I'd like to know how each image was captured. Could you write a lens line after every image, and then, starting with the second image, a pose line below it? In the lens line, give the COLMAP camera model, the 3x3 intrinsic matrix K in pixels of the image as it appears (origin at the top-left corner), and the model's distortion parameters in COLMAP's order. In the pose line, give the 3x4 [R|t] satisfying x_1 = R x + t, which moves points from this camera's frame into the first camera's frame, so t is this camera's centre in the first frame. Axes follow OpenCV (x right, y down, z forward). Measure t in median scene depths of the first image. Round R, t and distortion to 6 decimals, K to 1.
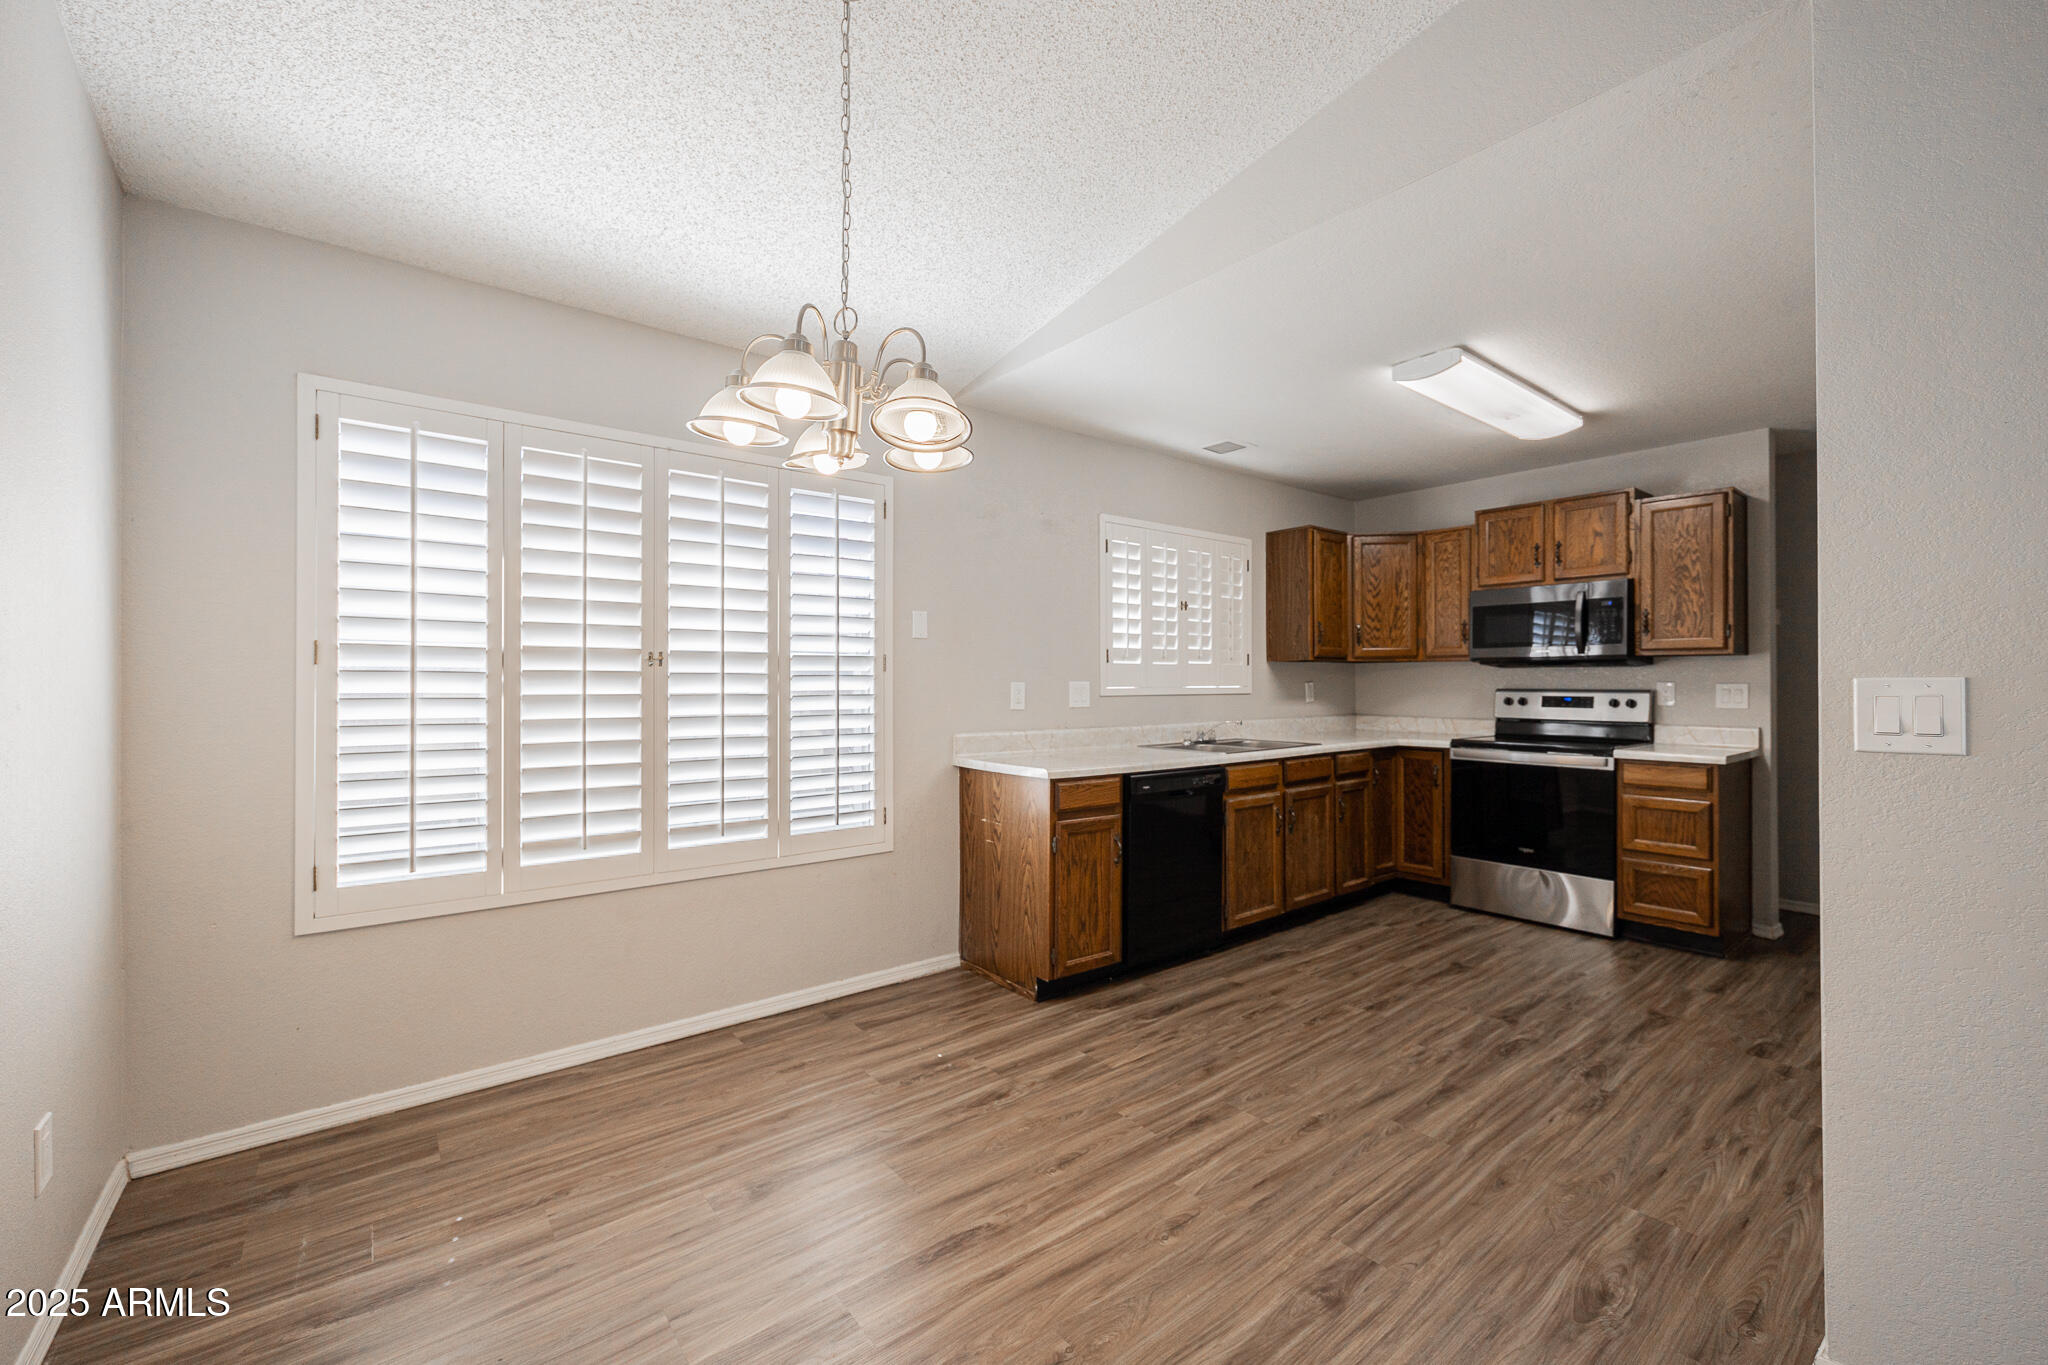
lens RADIAL K [[825.1, 0, 1031.8], [0, 825.1, 683.5], [0, 0, 1]] dist [-0.004160, -0.000018]
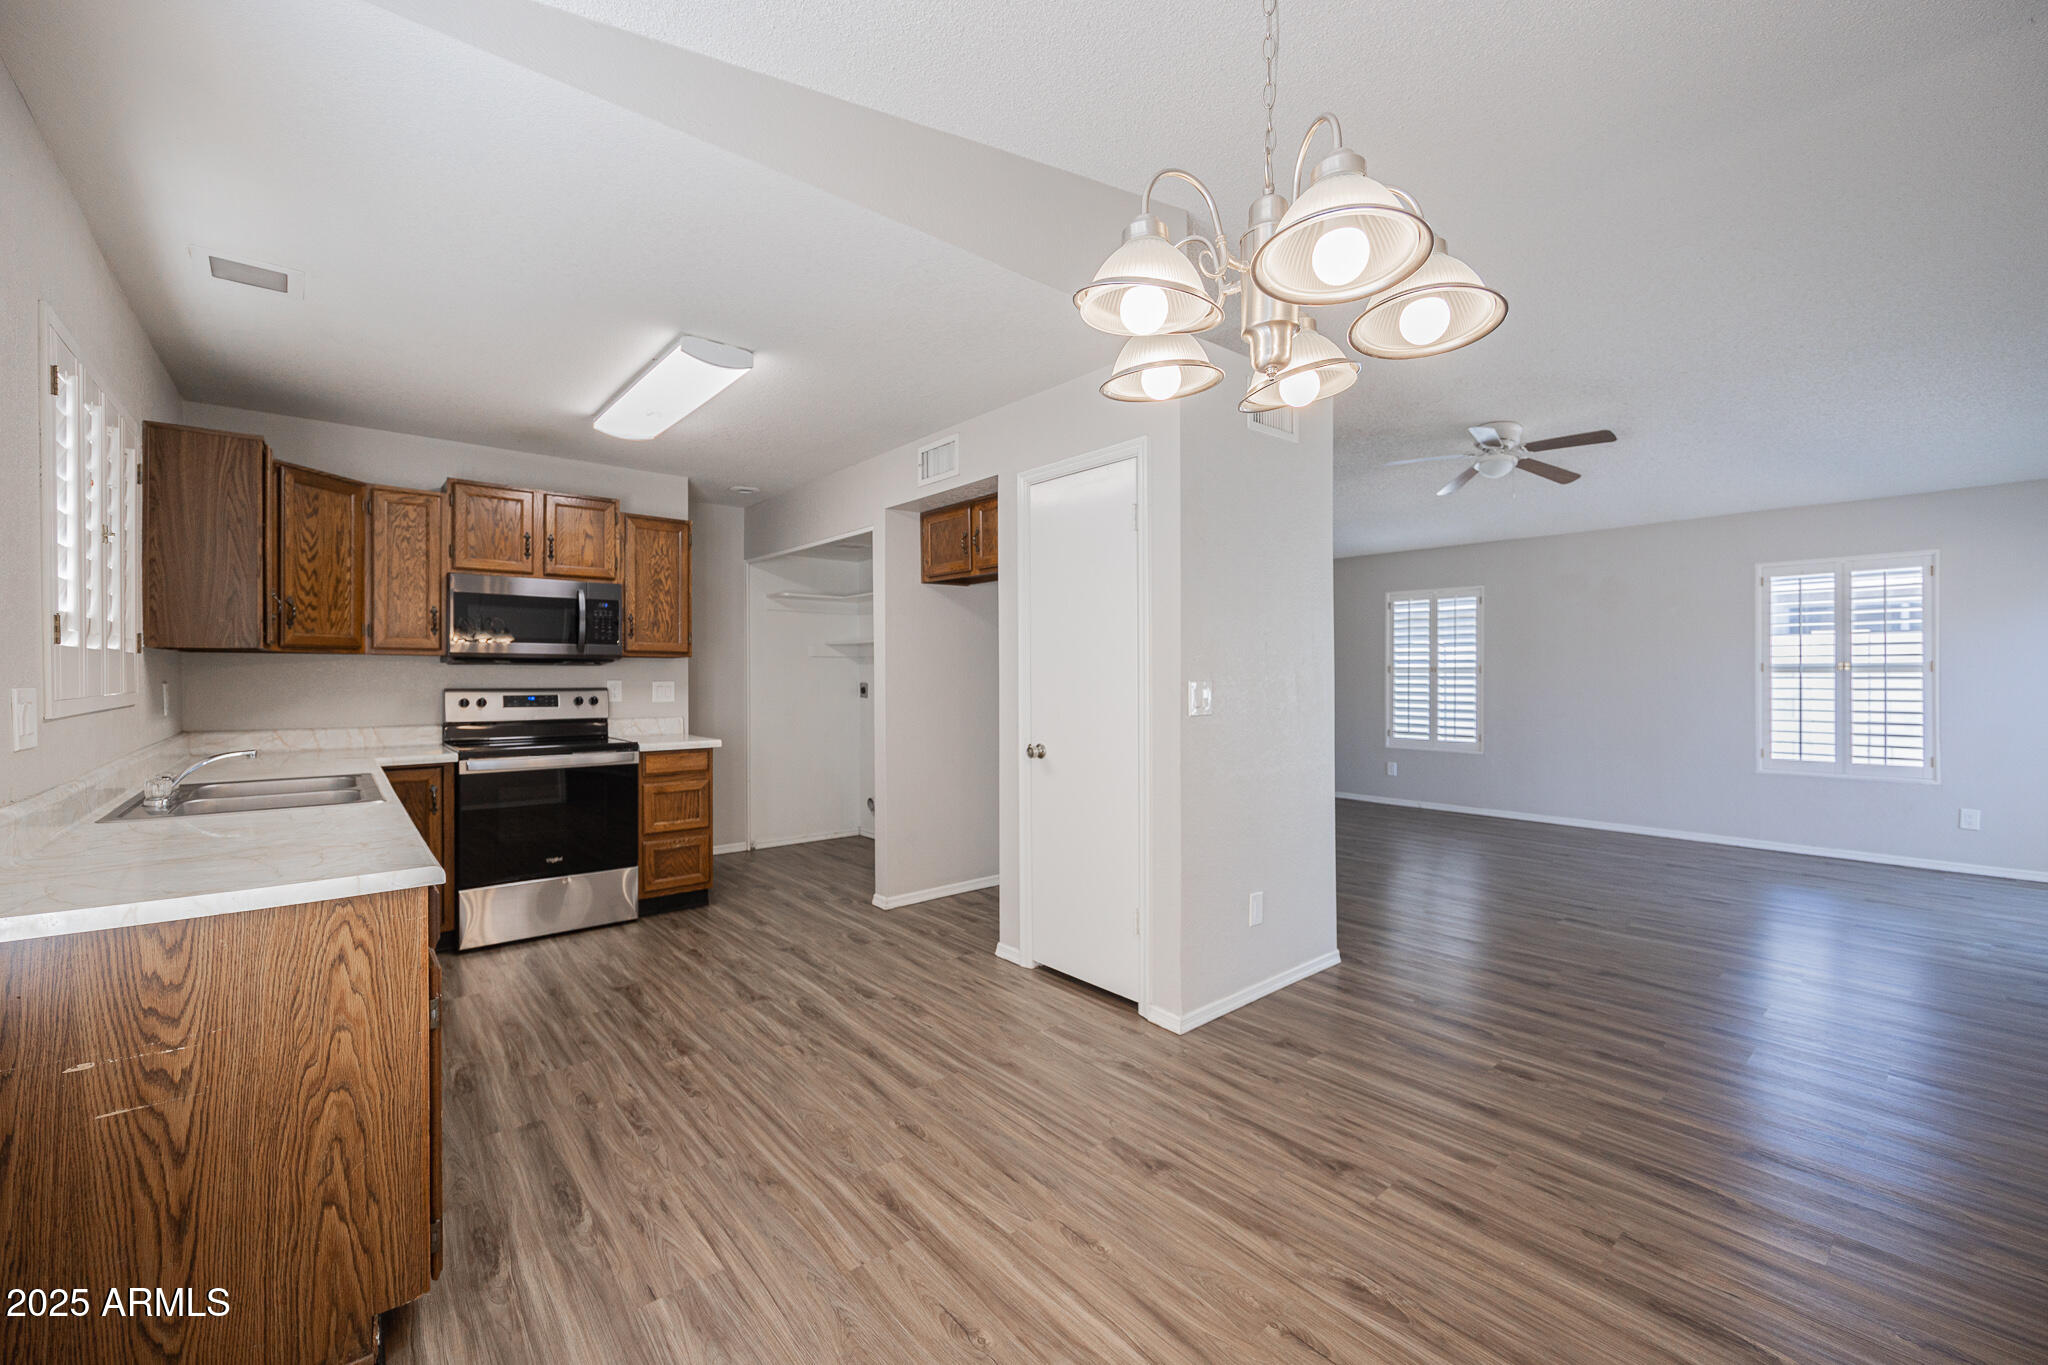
lens RADIAL K [[825.1, 0, 1031.8], [0, 825.1, 683.5], [0, 0, 1]] dist [-0.004160, -0.000018]
pose [[-0.027533, -0.009334, 0.999577, -0.442978], [0.001629, 0.999955, 0.009382, -0.009011], [-0.999620, 0.001886, -0.027516, 0.599221]]
